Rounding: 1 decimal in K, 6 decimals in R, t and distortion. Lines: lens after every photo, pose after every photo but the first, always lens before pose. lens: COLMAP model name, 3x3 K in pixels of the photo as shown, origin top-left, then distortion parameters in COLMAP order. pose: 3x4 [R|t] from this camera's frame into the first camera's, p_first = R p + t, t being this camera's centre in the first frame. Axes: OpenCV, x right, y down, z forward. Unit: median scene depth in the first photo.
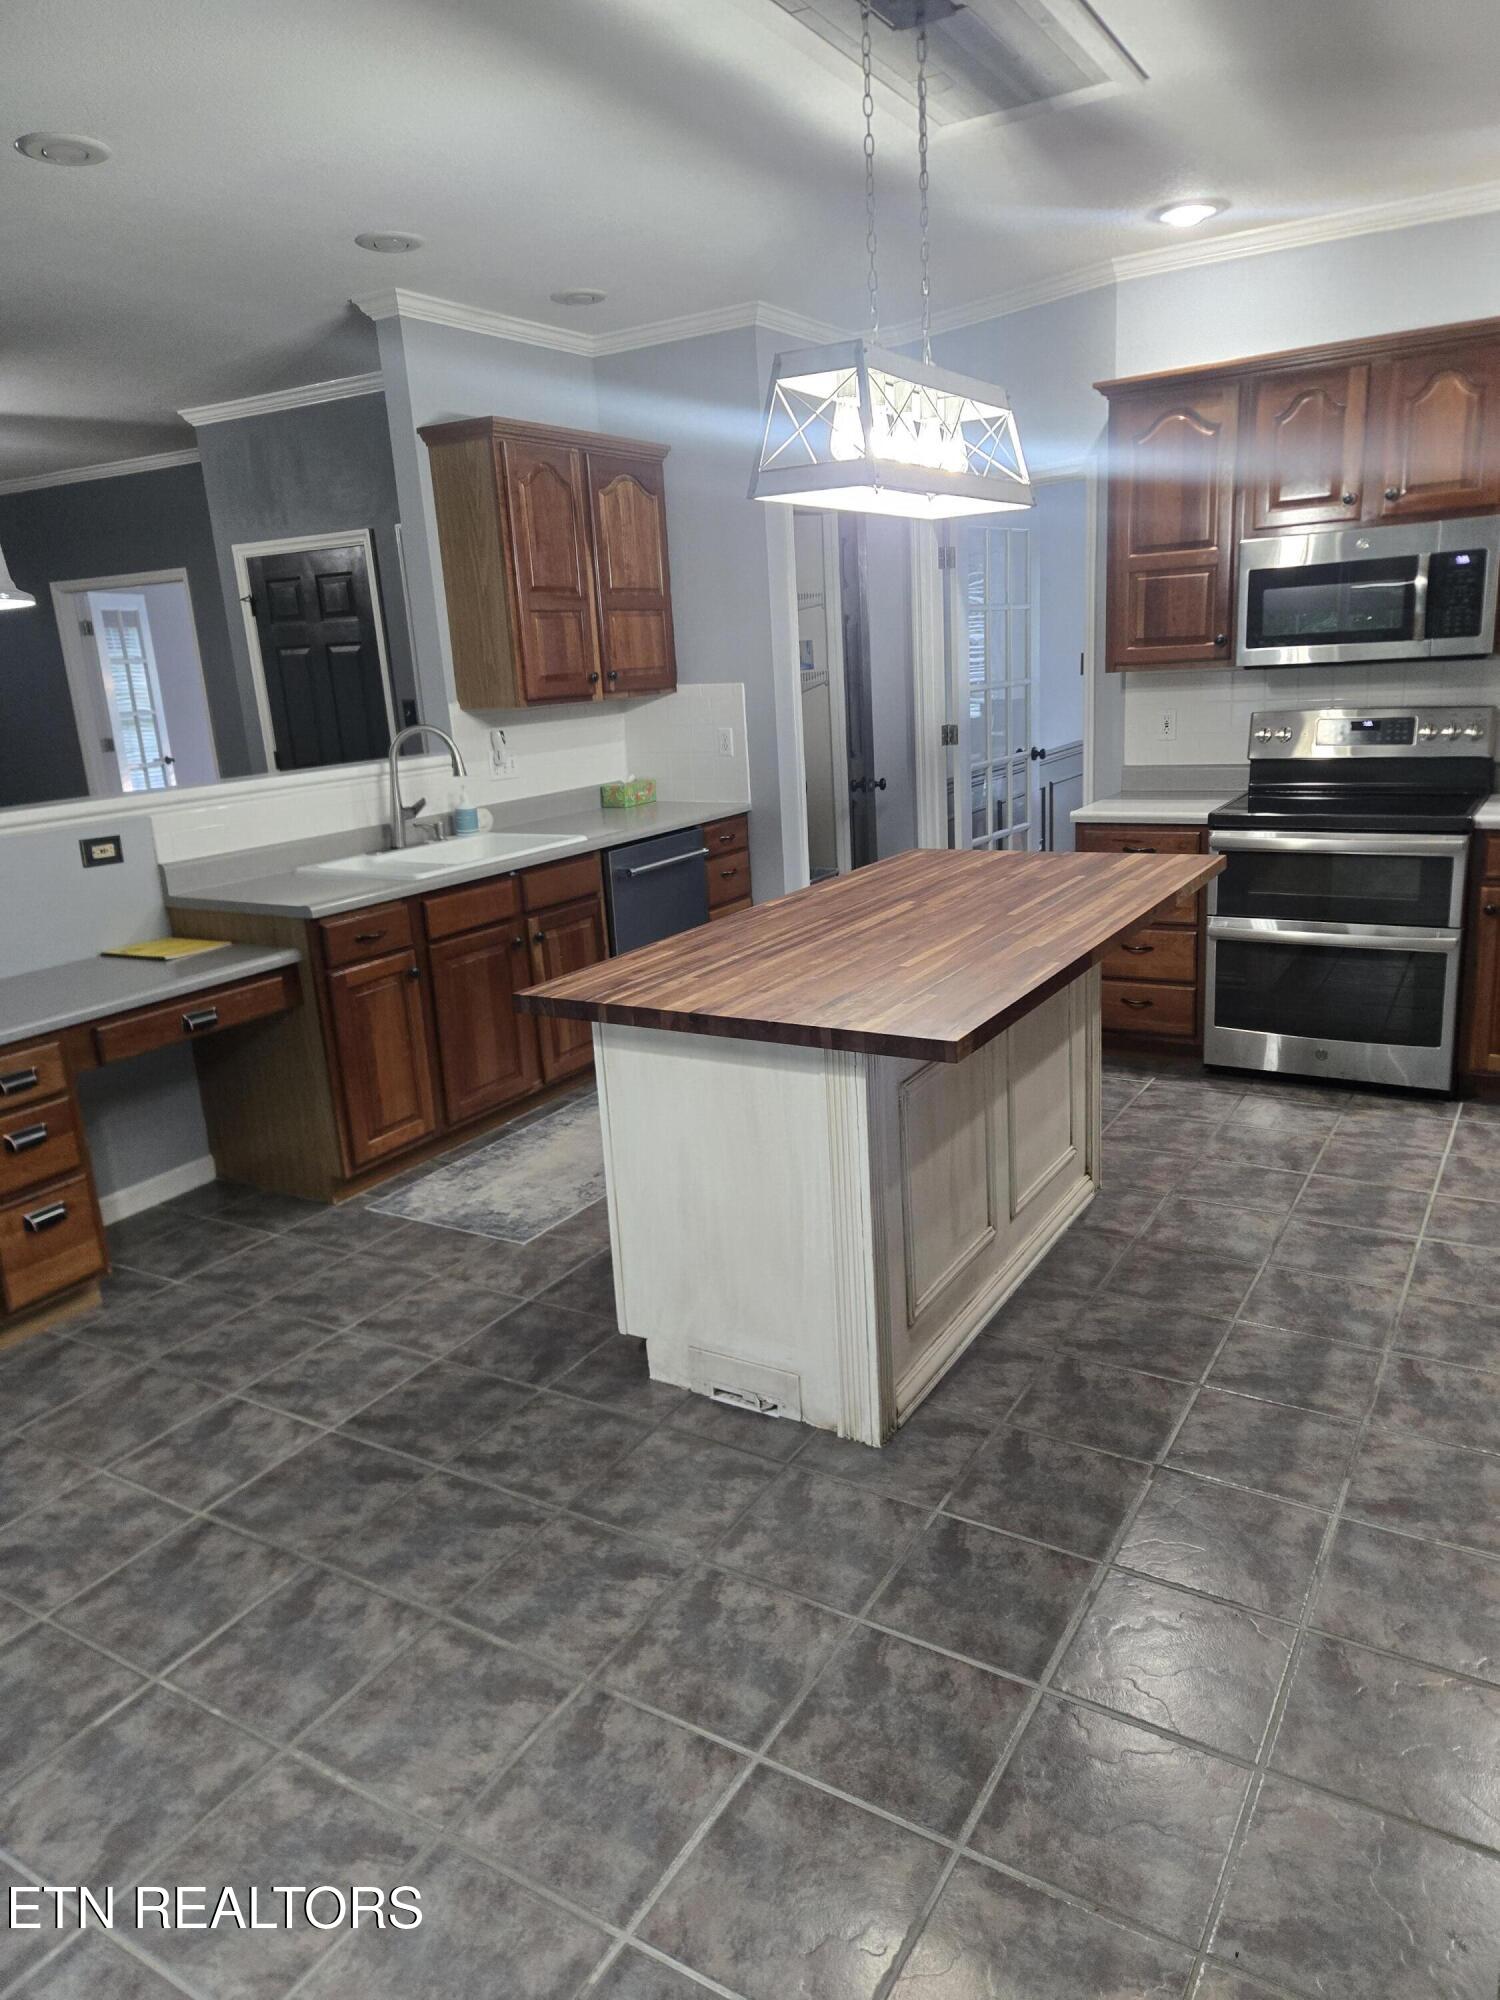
lens RADIAL K [[1345.8, 0, 757.7], [0, 1345.8, 993.8], [0, 0, 1]] dist [0.030717, 0.002412]
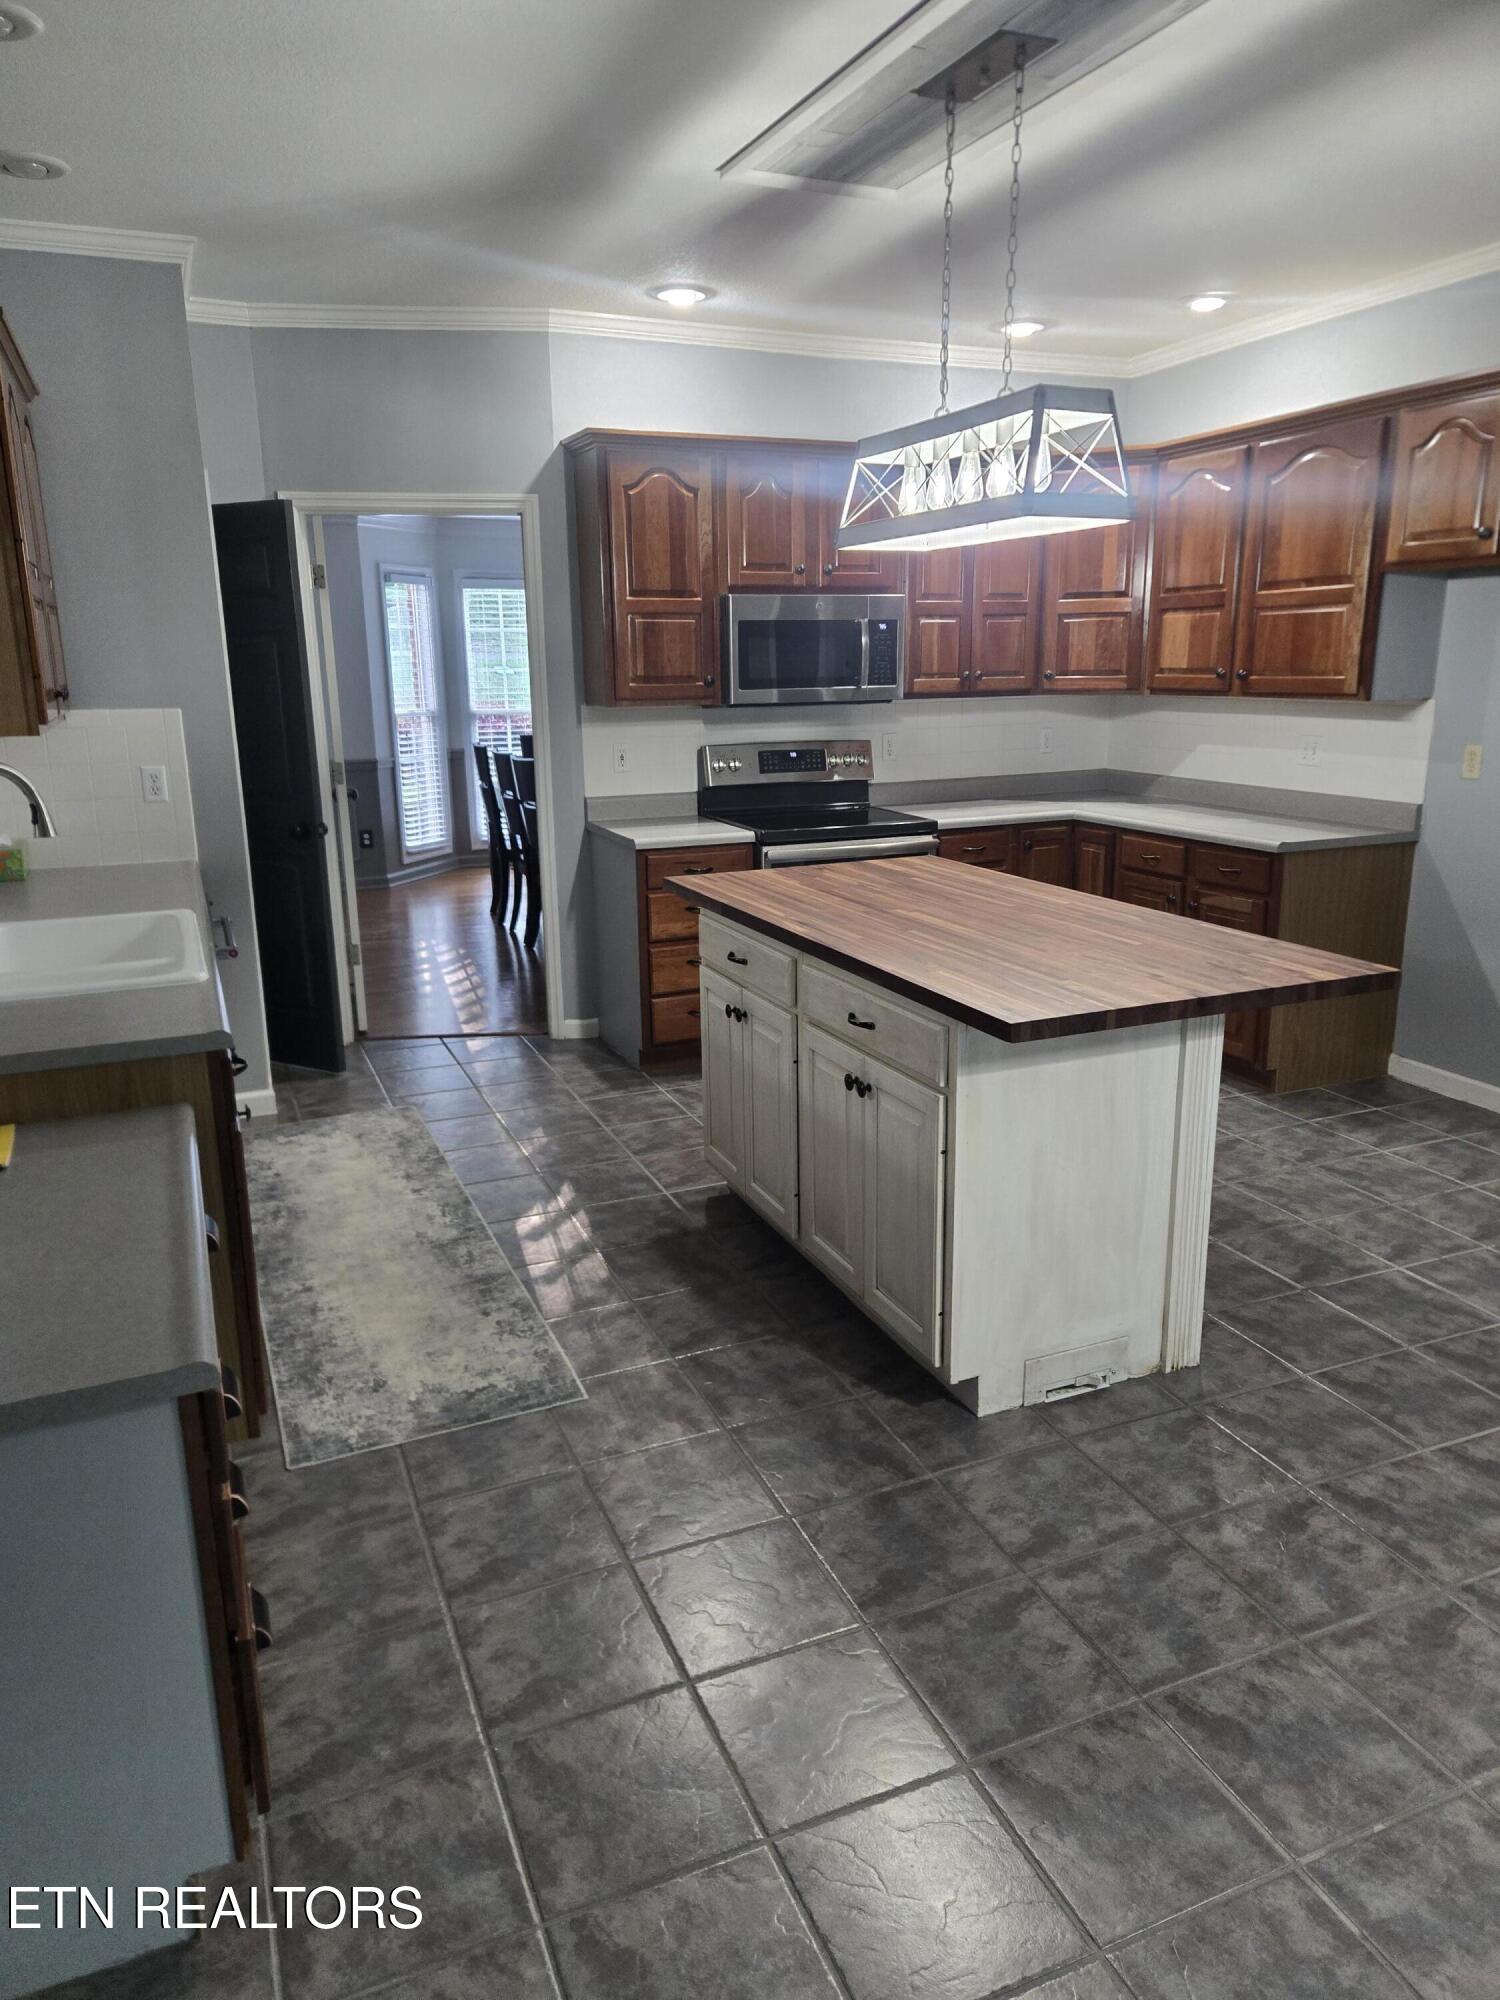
lens RADIAL K [[1345.8, 0, 755.8], [0, 1345.8, 1006.6], [0, 0, 1]] dist [0.030717, 0.002412]
pose [[0.580528, -0.158400, 0.798684, -0.942013], [0.183687, 0.981086, 0.061061, -0.094910], [-0.793251, 0.111260, 0.598644, 0.545232]]
